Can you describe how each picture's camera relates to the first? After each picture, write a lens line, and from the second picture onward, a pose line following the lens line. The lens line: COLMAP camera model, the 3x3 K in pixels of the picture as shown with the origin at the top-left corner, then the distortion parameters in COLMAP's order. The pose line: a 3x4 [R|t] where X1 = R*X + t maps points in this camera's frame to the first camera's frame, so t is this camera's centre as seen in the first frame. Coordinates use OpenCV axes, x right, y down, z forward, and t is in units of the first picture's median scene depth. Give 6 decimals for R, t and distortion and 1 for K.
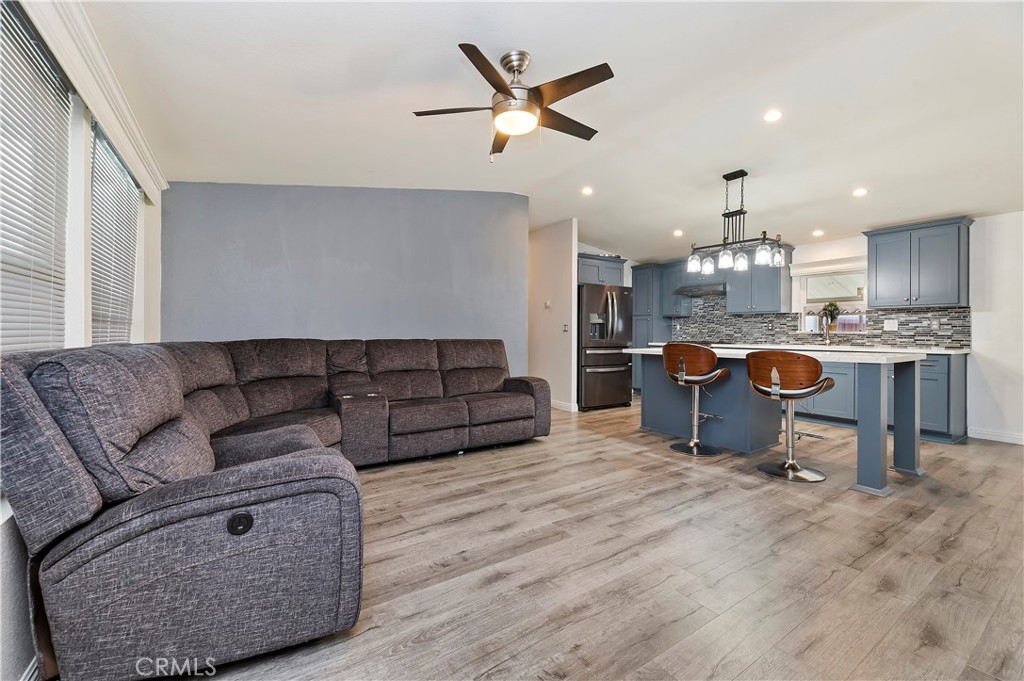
lens RADIAL K [[419.4, 0, 520.9], [0, 419.4, 335.6], [0, 0, 1]] dist [-0.001029, 0.000231]
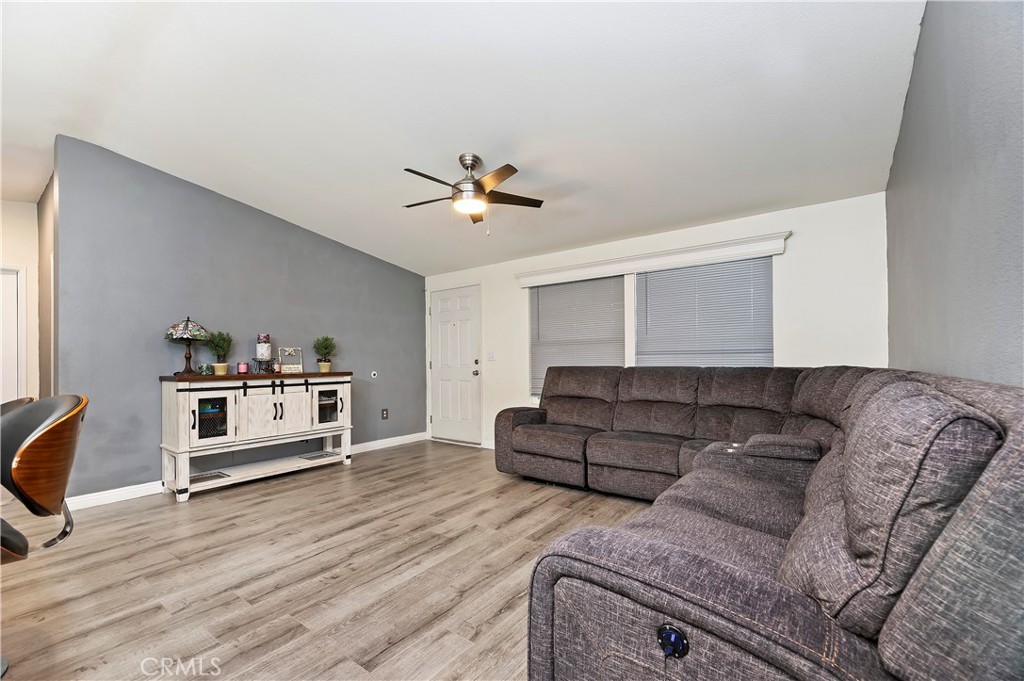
lens RADIAL K [[420.0, 0, 512.2], [0, 420.0, 361.2], [0, 0, 1]] dist [-0.000707, -0.000205]
pose [[-0.943282, 0.005925, -0.331939, 0.170115], [0.005284, 0.999982, 0.002836, -0.005441], [0.331950, 0.000921, -0.943296, 1.274764]]
